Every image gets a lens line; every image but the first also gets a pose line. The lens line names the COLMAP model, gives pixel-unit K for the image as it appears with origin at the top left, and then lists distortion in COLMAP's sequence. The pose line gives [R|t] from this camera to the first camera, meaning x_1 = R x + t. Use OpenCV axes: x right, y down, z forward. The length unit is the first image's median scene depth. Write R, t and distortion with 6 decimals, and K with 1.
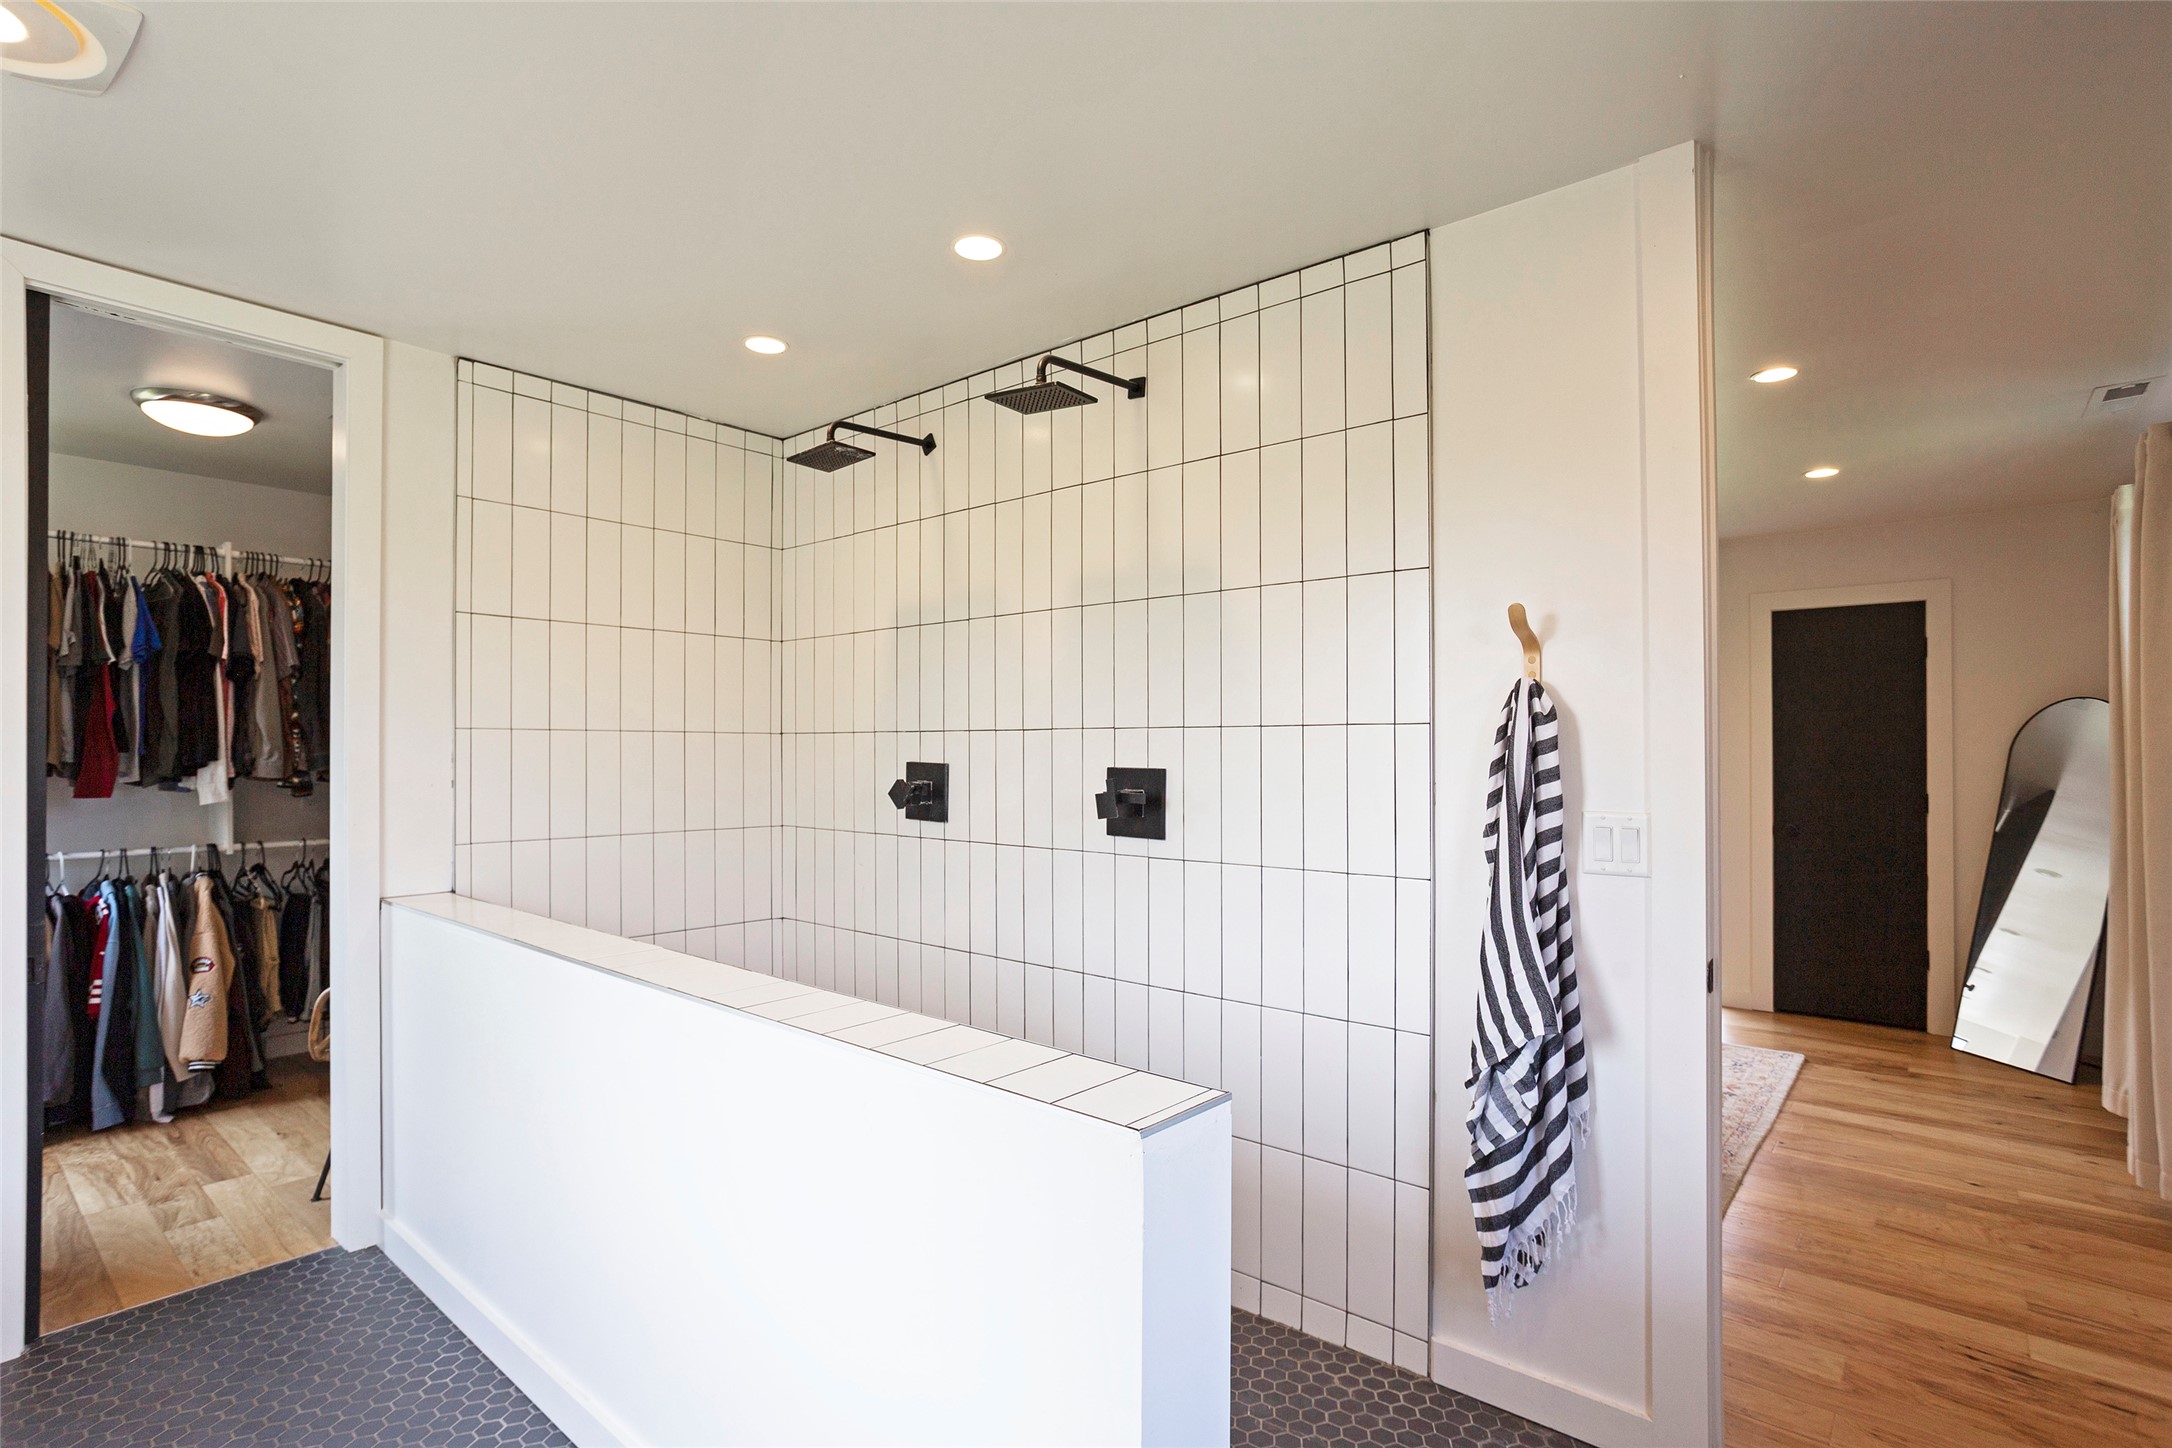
lens RADIAL K [[1051.7, 0, 1079.6], [0, 1051.7, 737.1], [0, 0, 1]] dist [-0.022536, 0.026687]
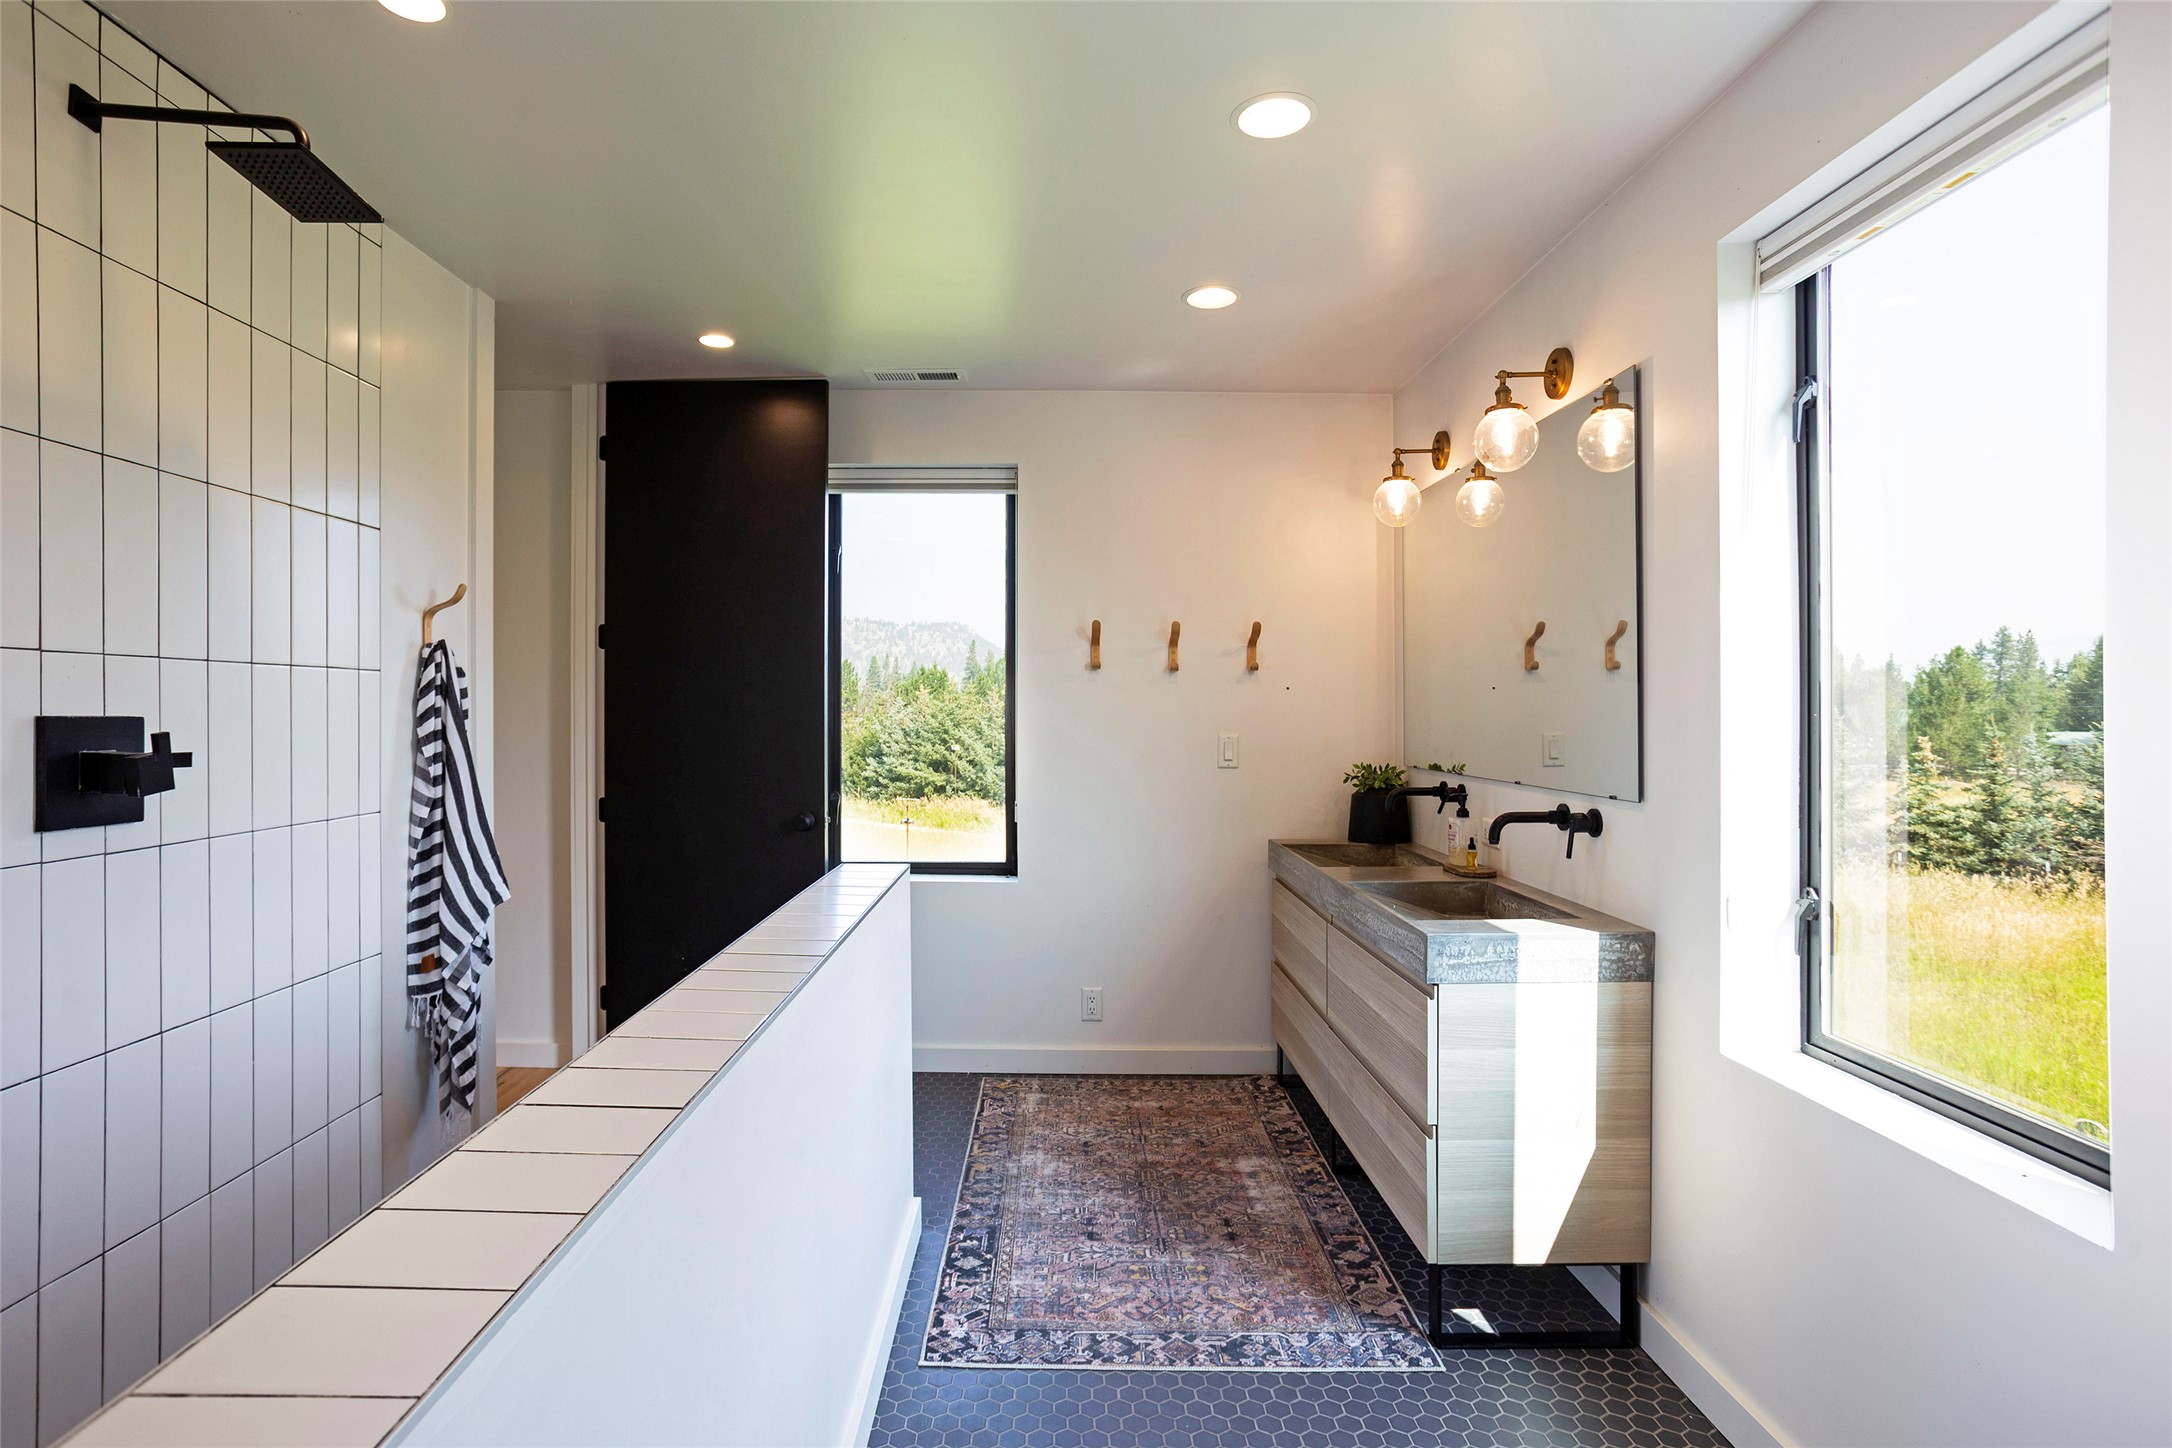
lens RADIAL K [[1051.7, 0, 1079.6], [0, 1051.7, 737.1], [0, 0, 1]] dist [-0.022536, 0.026687]
pose [[-0.655086, -0.013267, 0.755438, -0.851632], [-0.005859, 0.999905, 0.012480, 0.031448], [-0.755532, 0.003749, -0.655101, 1.007461]]
